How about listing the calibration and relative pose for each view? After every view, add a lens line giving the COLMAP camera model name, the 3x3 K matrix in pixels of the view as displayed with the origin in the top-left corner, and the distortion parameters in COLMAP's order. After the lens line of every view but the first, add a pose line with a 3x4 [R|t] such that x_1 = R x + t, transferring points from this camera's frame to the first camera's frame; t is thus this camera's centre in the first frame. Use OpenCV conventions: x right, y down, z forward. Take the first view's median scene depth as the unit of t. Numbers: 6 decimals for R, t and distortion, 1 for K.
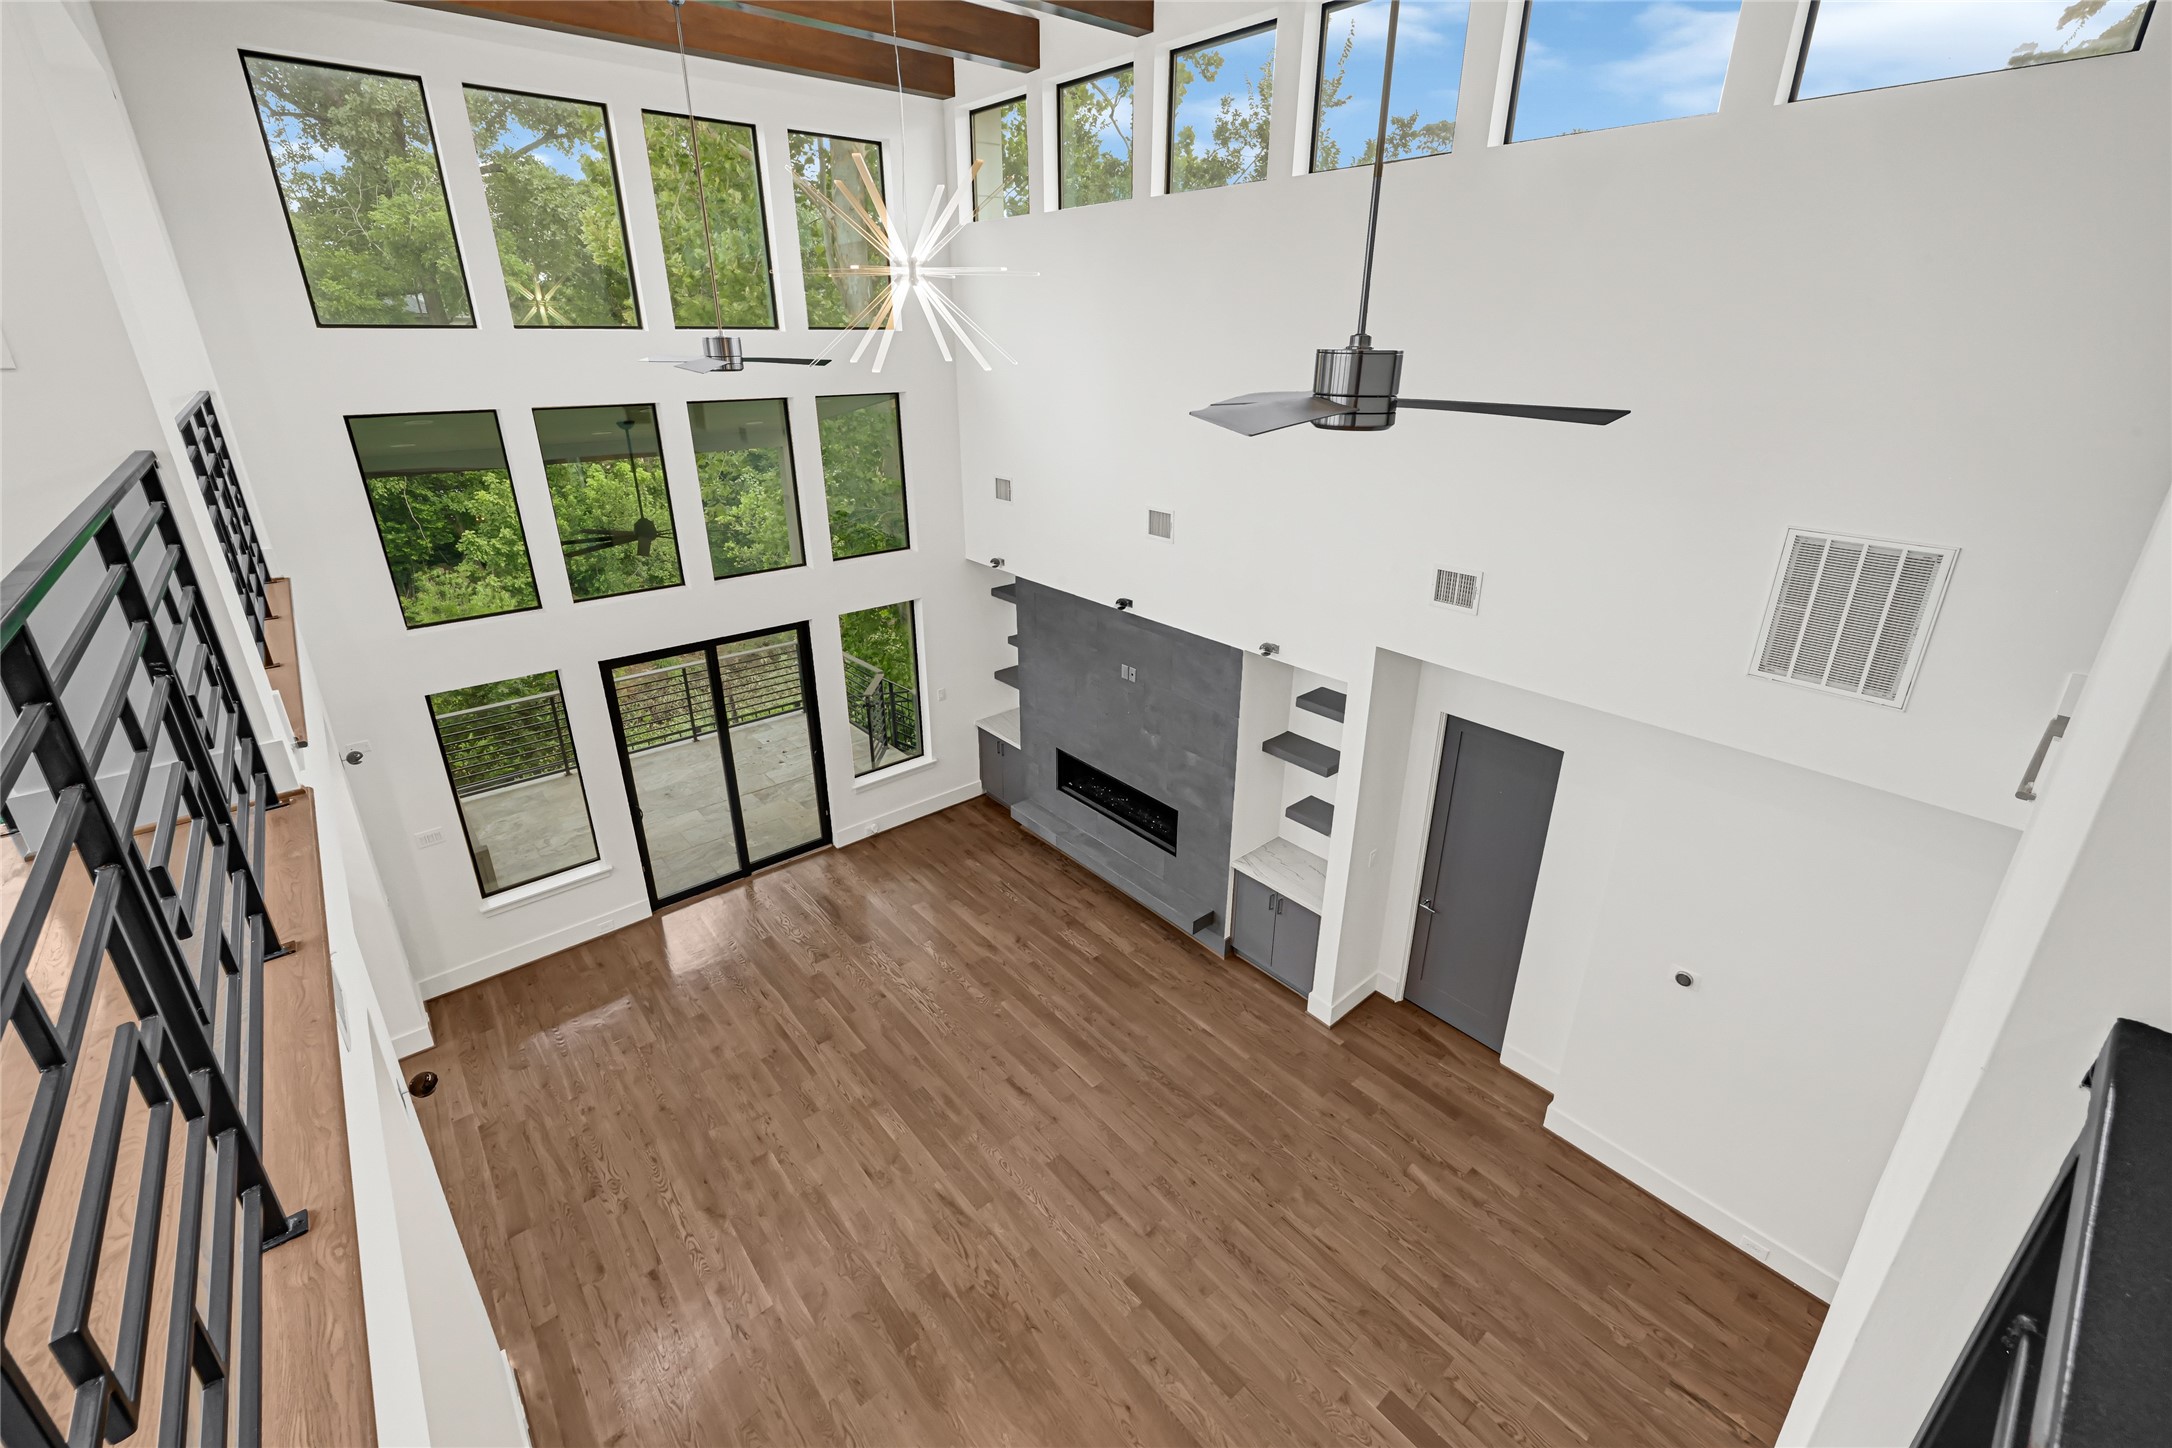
lens RADIAL K [[920.7, 0, 1115.0], [0, 920.7, 684.1], [0, 0, 1]] dist [-0.001821, -0.000176]
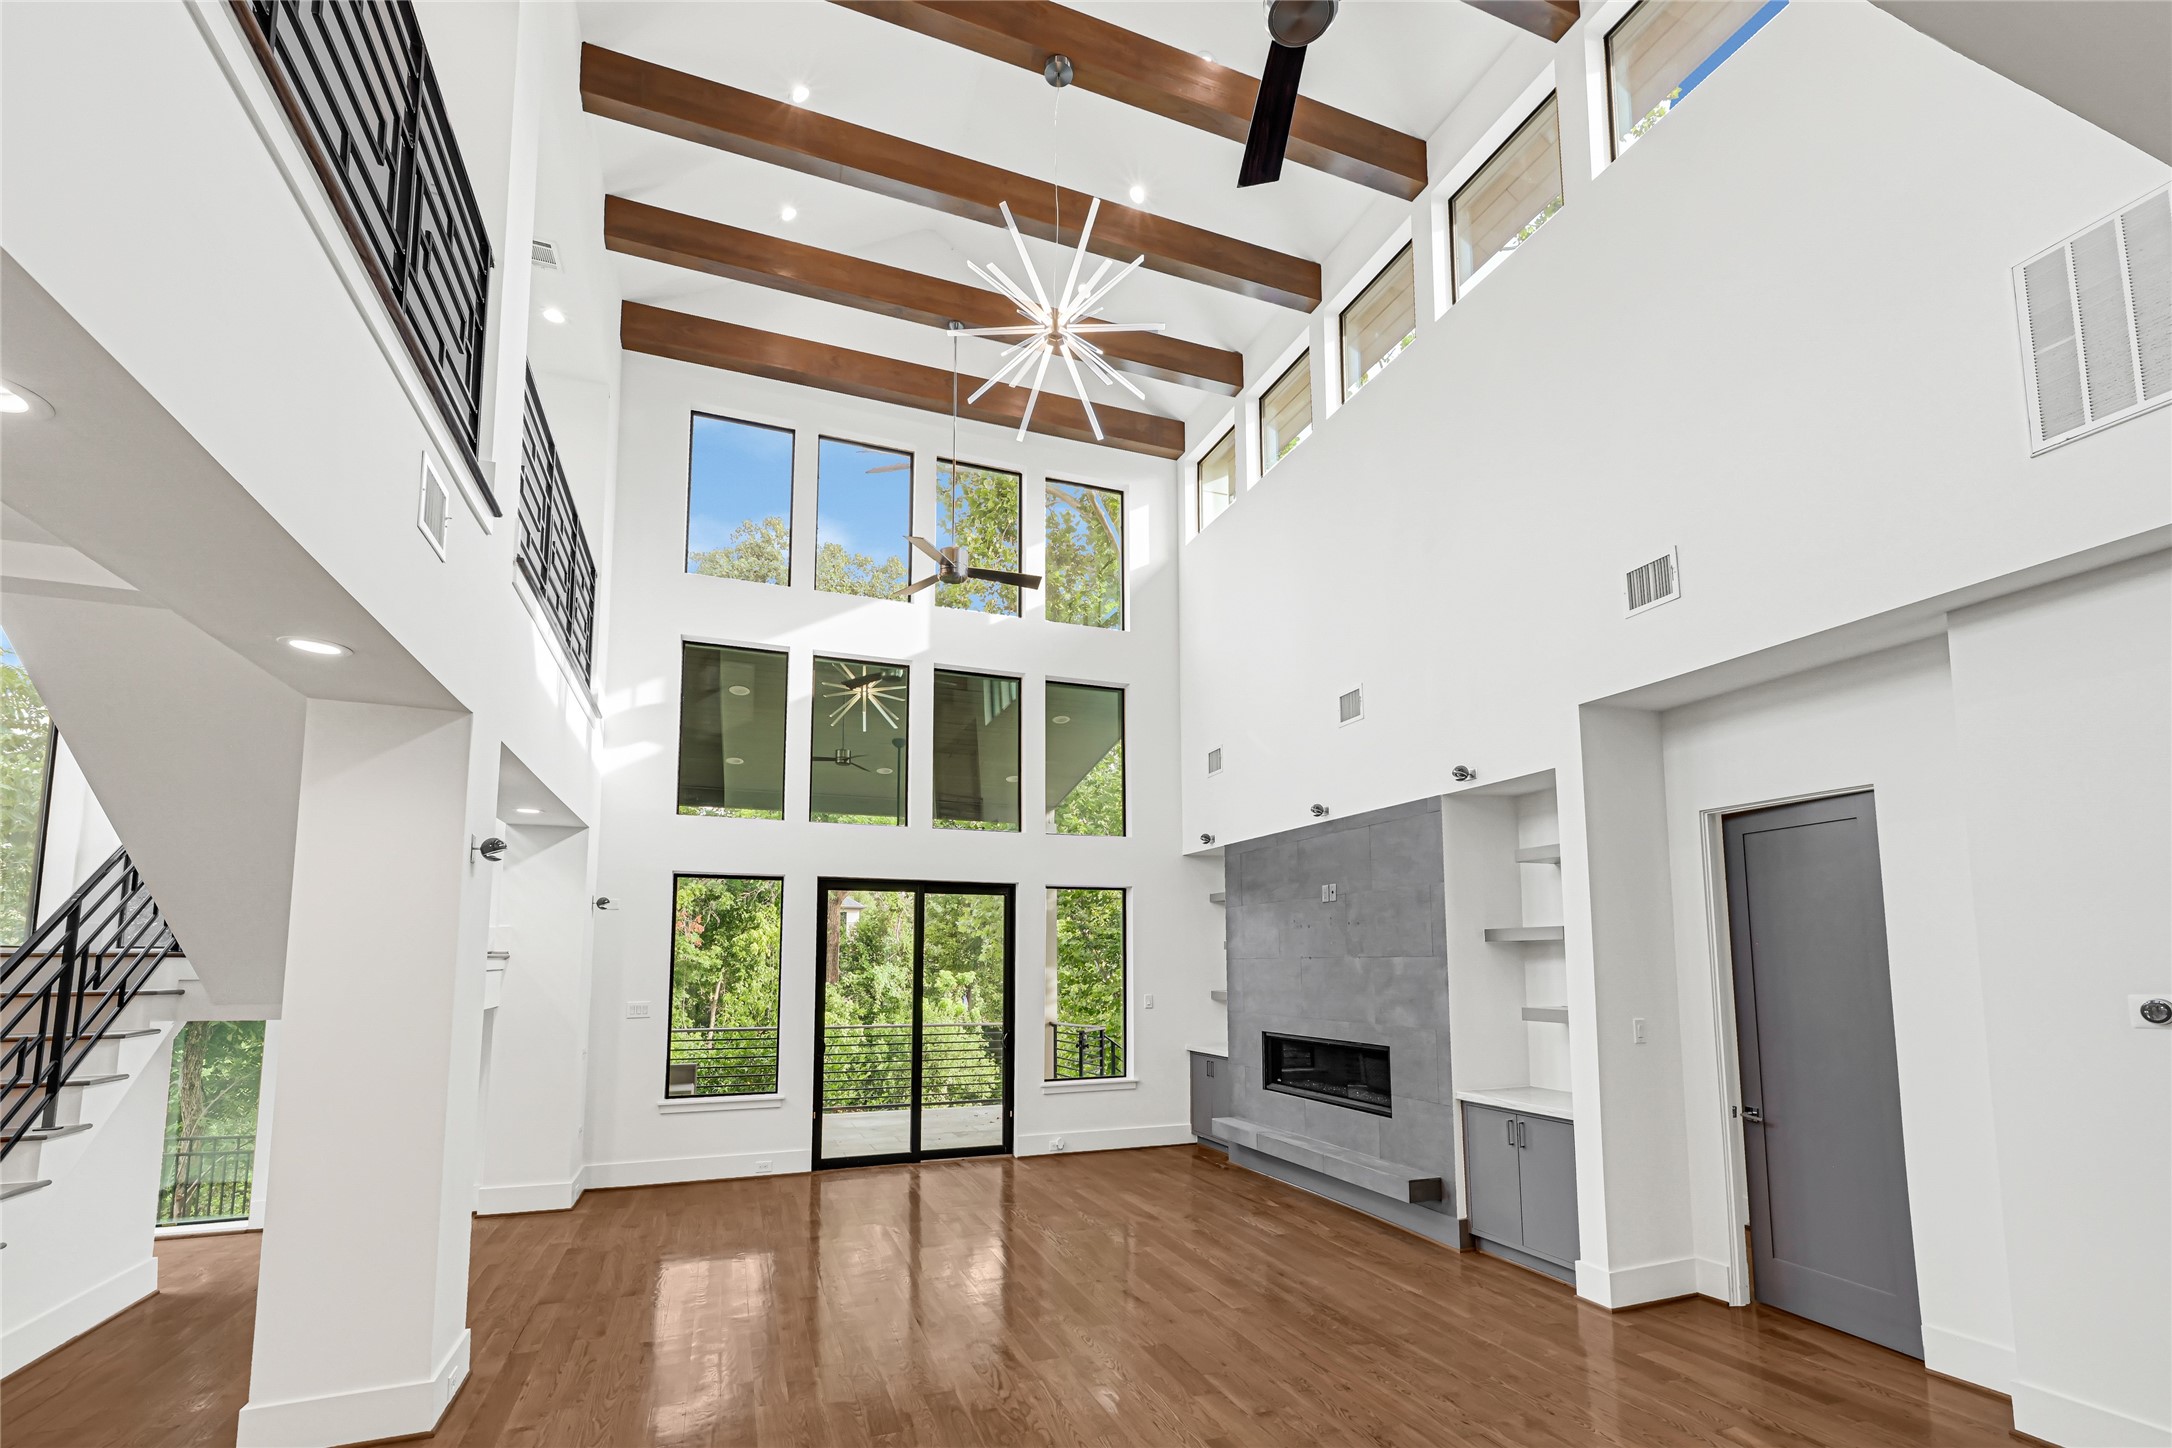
lens RADIAL K [[980.7, 0, 1098.8], [0, 980.7, 853.6], [0, 0, 1]] dist [-0.001630, -0.000072]
pose [[0.938736, -0.044543, -0.341745, 0.136657], [-0.117551, 0.890763, -0.439001, 0.412082], [0.323969, 0.452279, 0.830956, 0.142863]]
